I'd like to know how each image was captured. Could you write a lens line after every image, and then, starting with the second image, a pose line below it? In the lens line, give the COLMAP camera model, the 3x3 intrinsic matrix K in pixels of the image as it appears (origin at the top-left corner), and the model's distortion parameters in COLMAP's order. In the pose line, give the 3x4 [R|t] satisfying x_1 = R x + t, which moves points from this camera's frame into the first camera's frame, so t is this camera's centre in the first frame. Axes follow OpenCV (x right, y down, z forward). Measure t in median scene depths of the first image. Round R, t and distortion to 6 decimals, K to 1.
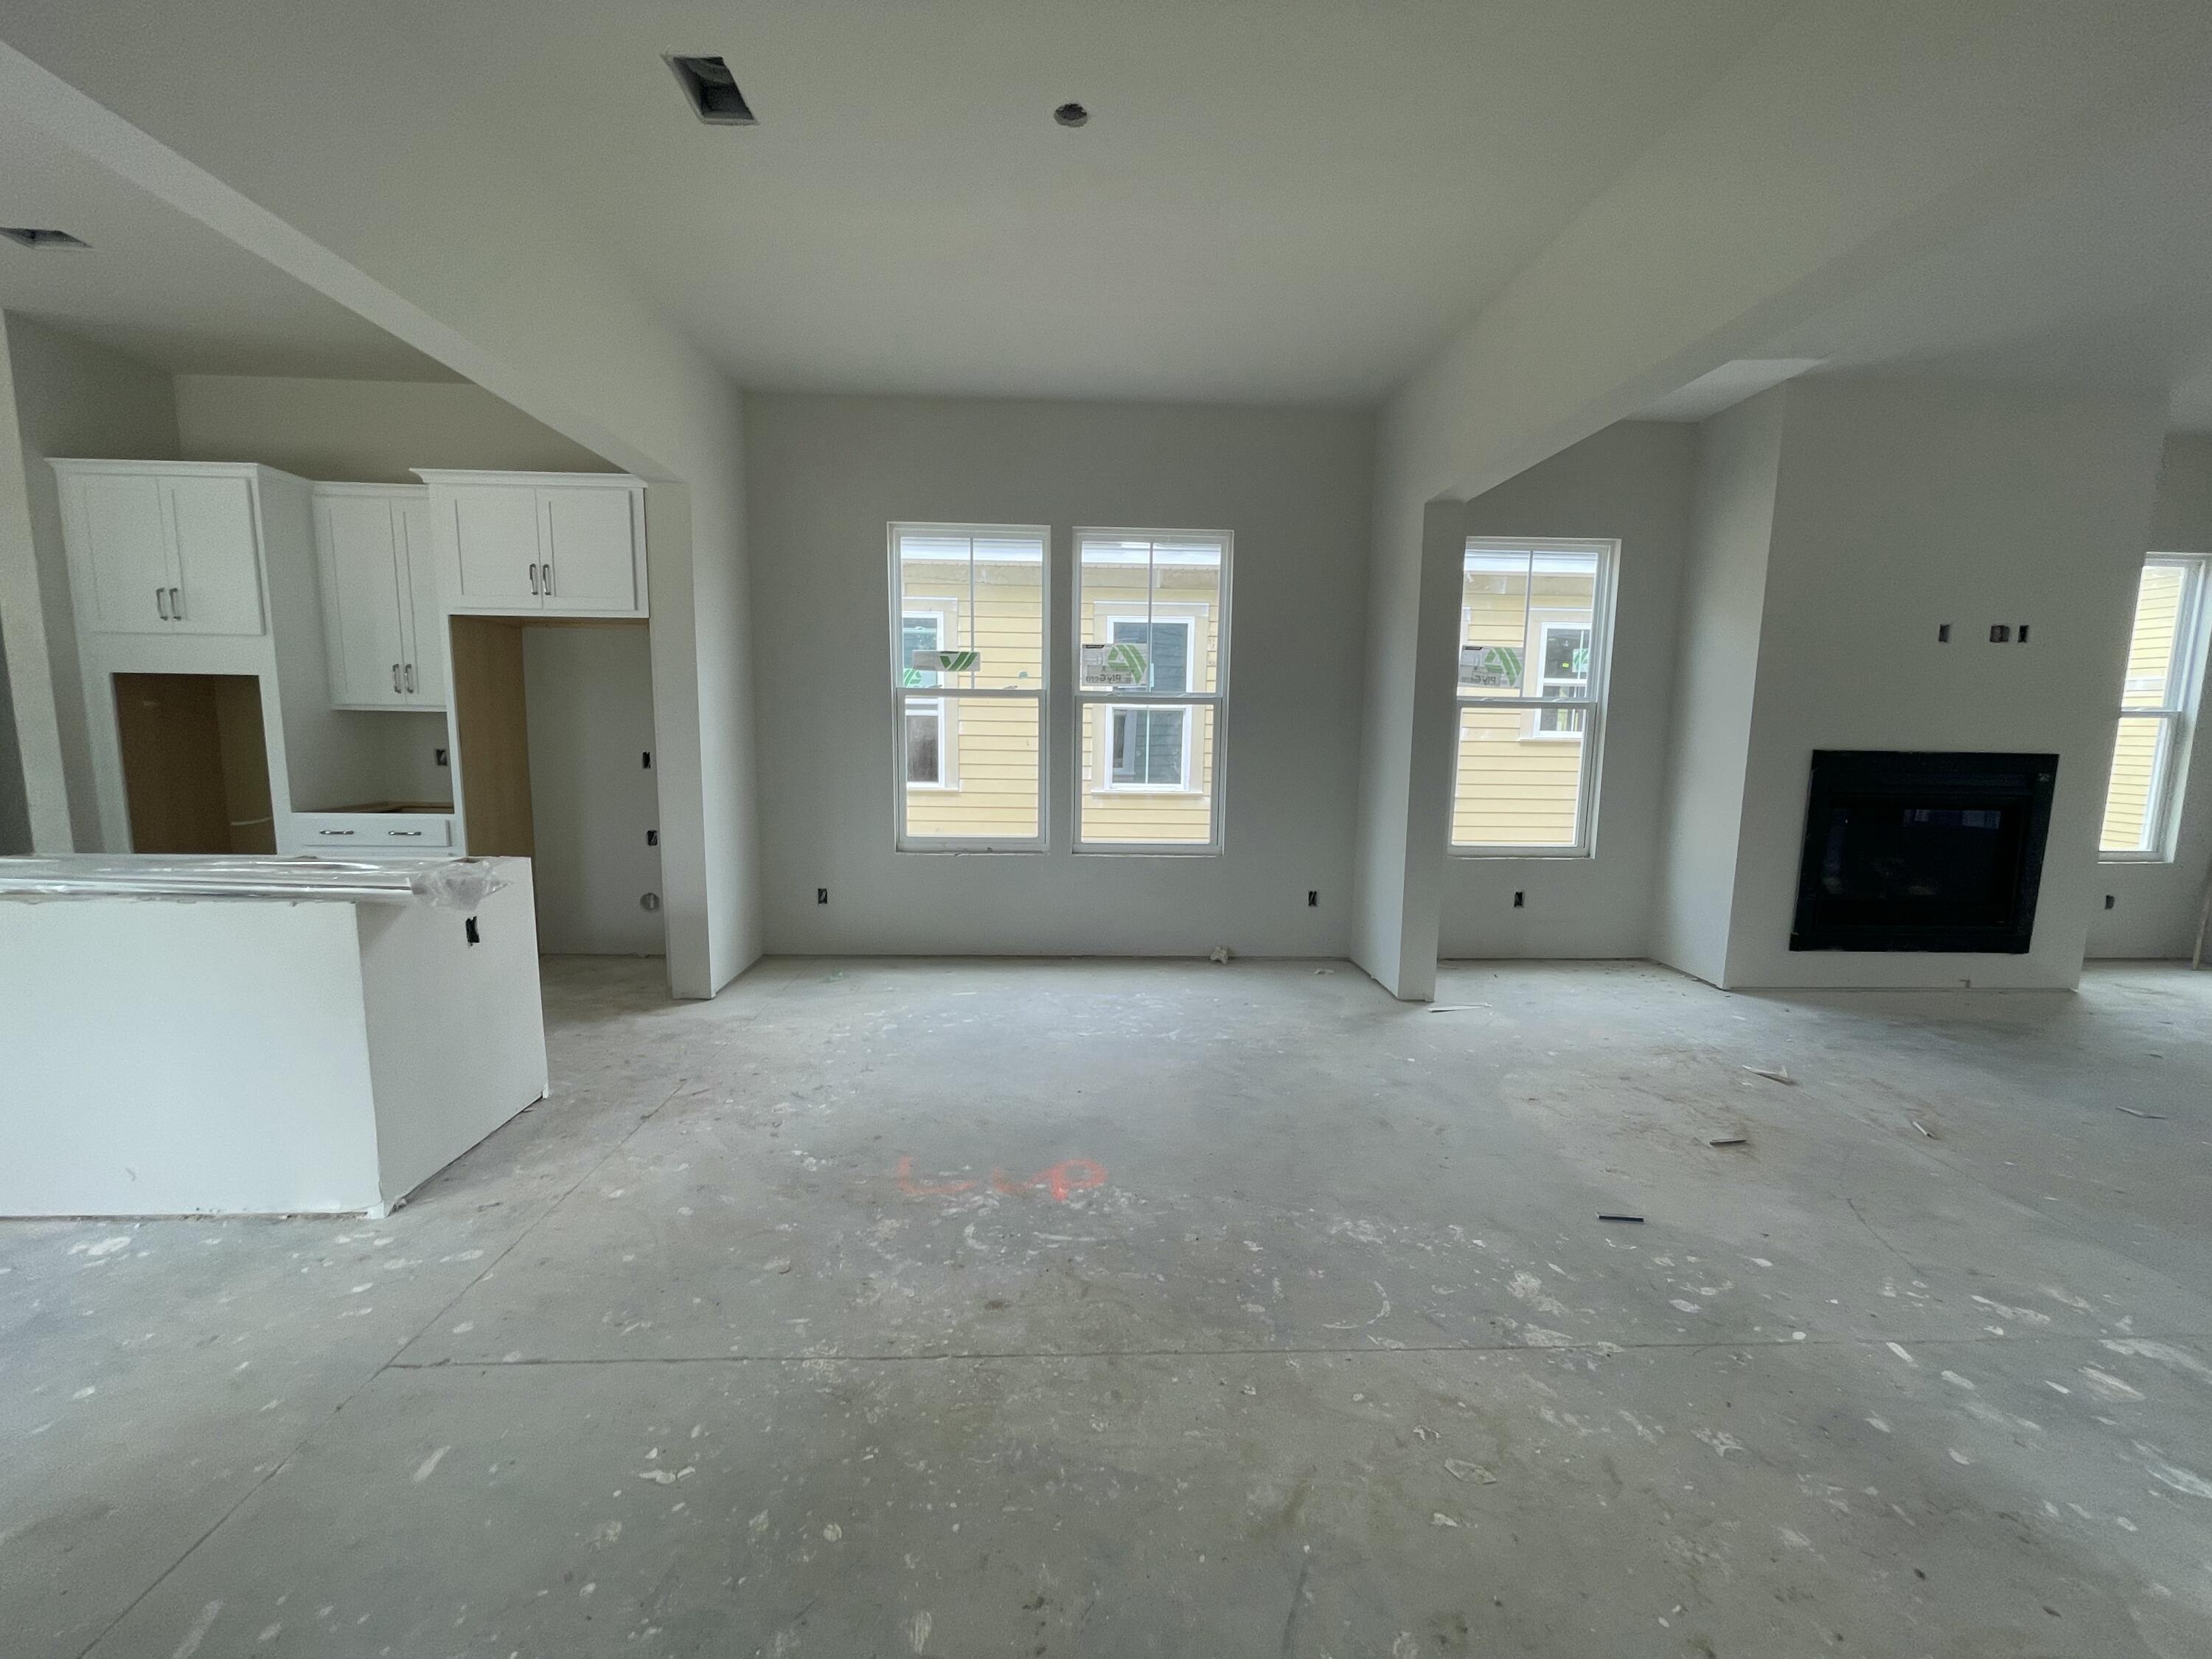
lens RADIAL K [[892.1, 0, 1095.4], [0, 892.1, 837.1], [0, 0, 1]] dist [0.000138, 0.000612]
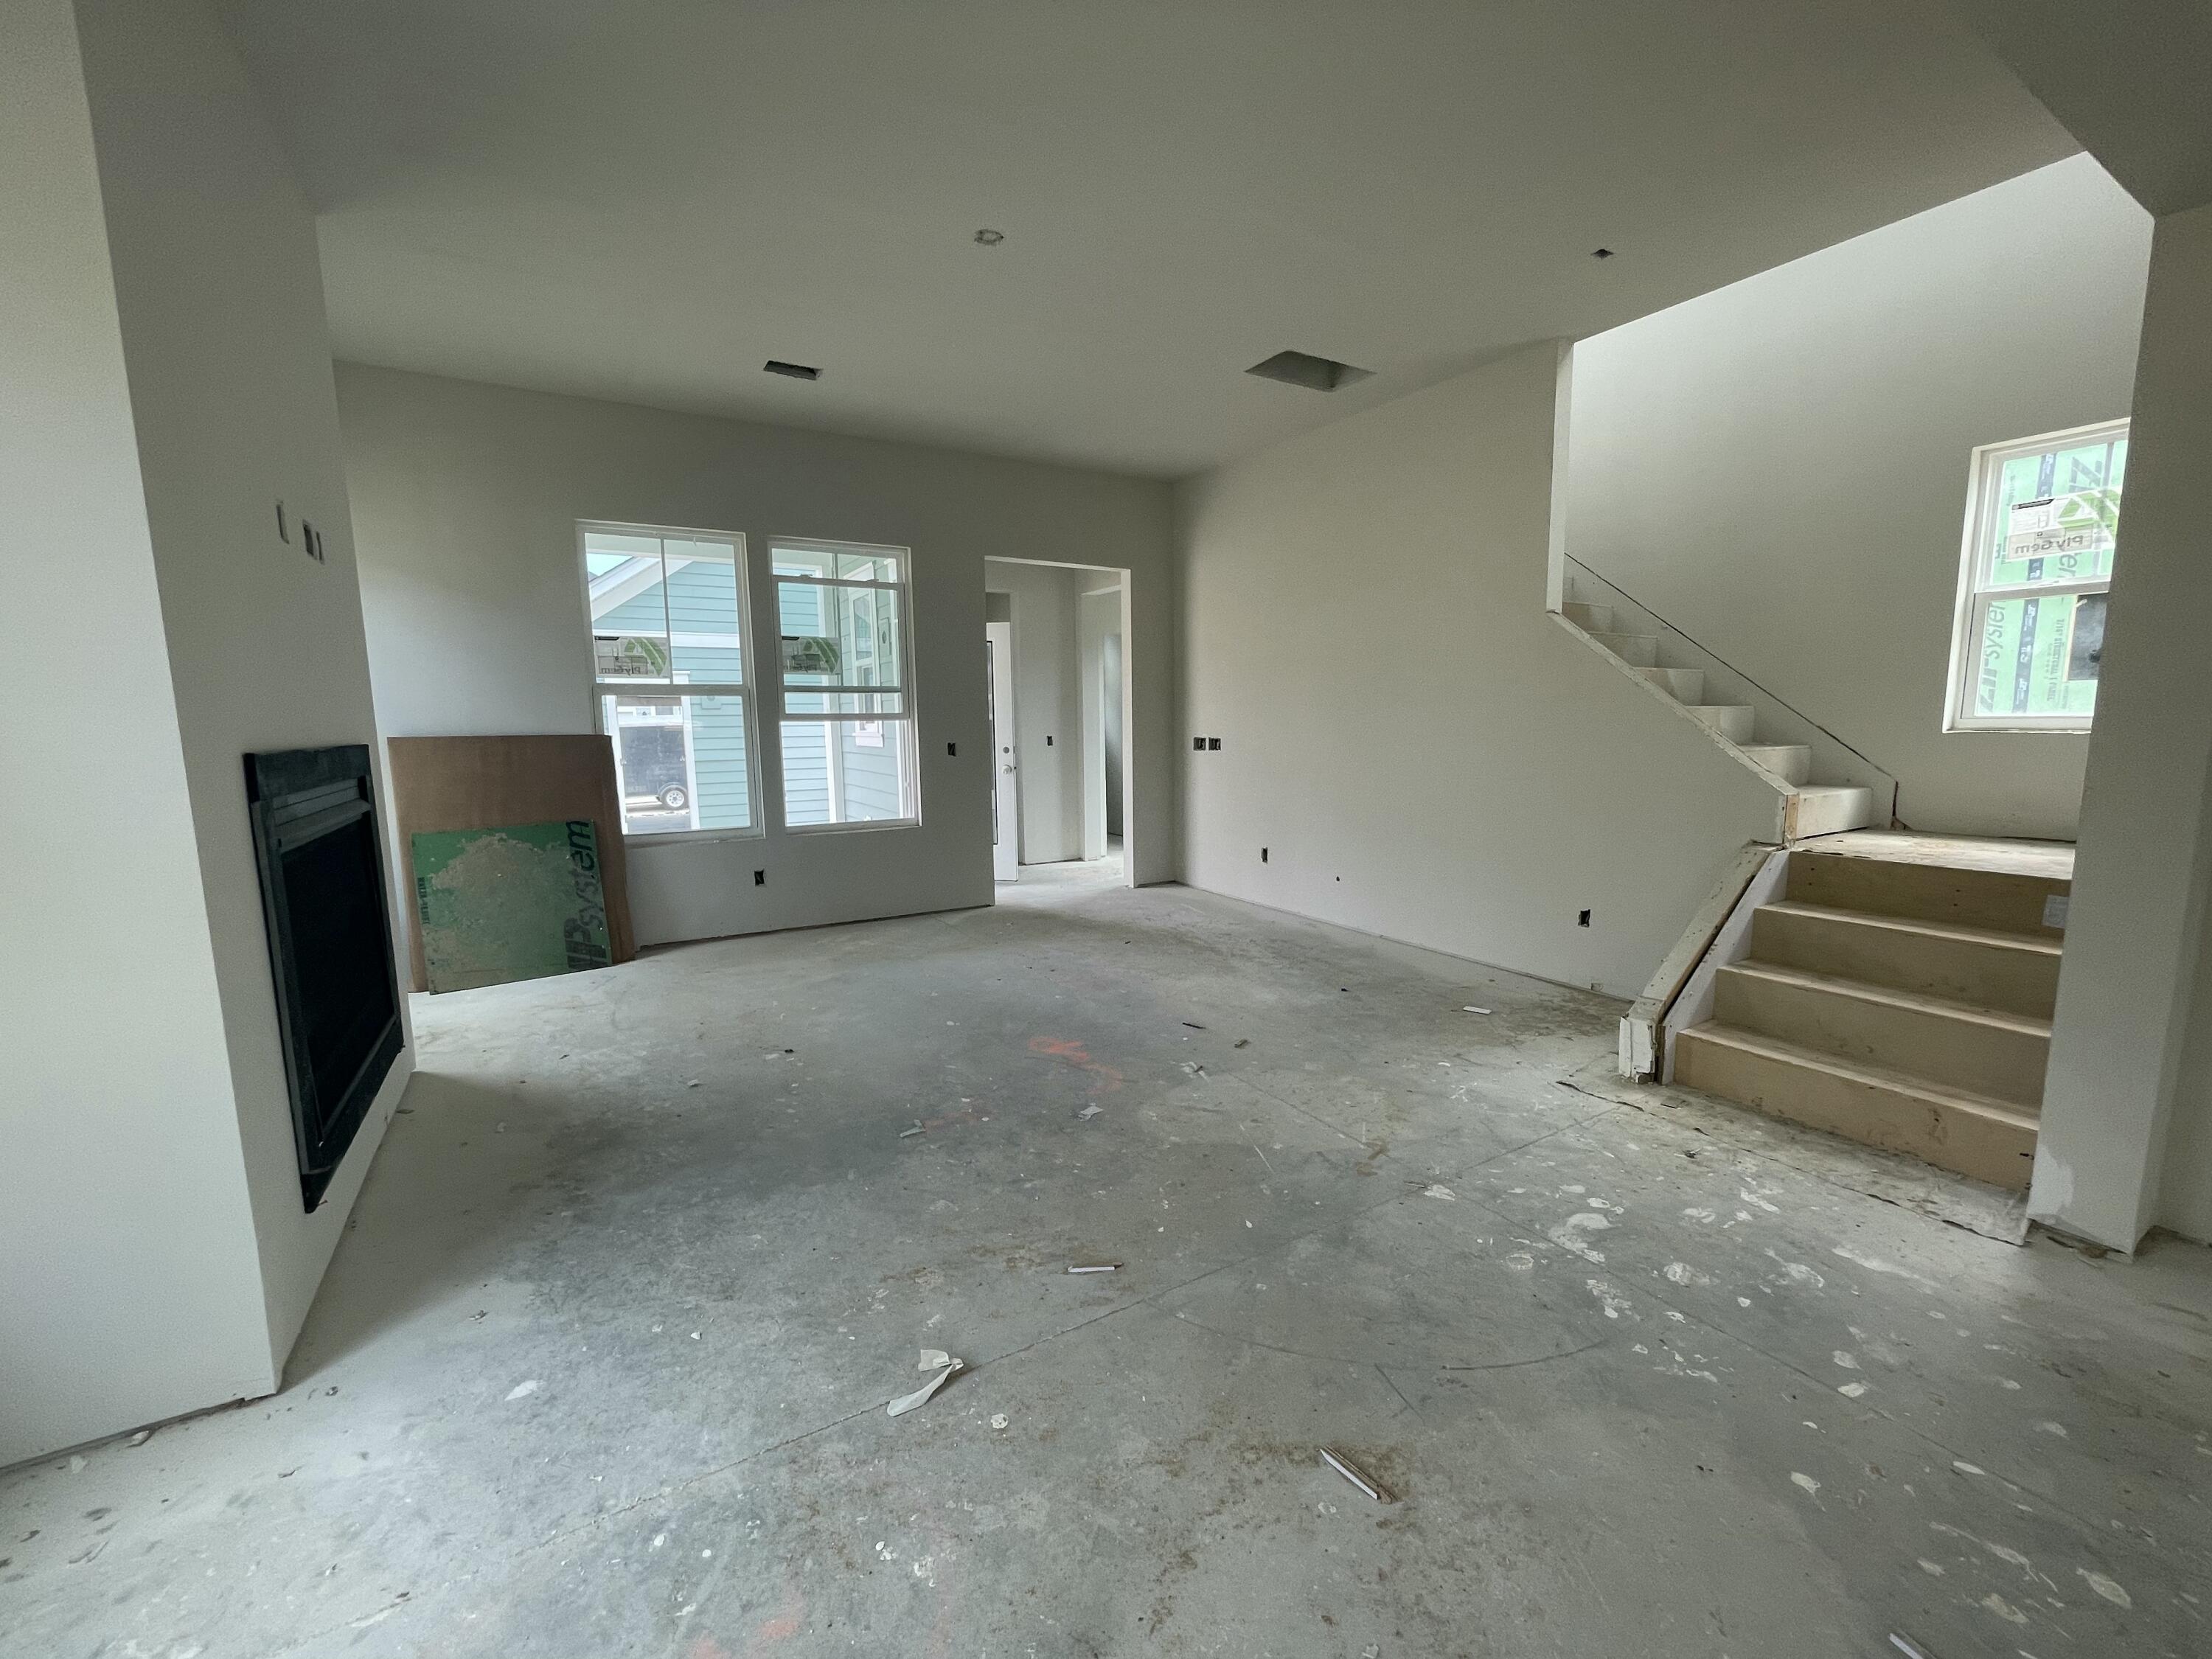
lens RADIAL K [[892.1, 0, 1096.8], [0, 892.1, 833.9], [0, 0, 1]] dist [0.000138, 0.000612]
pose [[-0.477025, -0.124081, 0.870087, 0.261790], [0.118868, 0.971780, 0.203752, -0.108661], [-0.870814, 0.200620, -0.448814, 0.917004]]
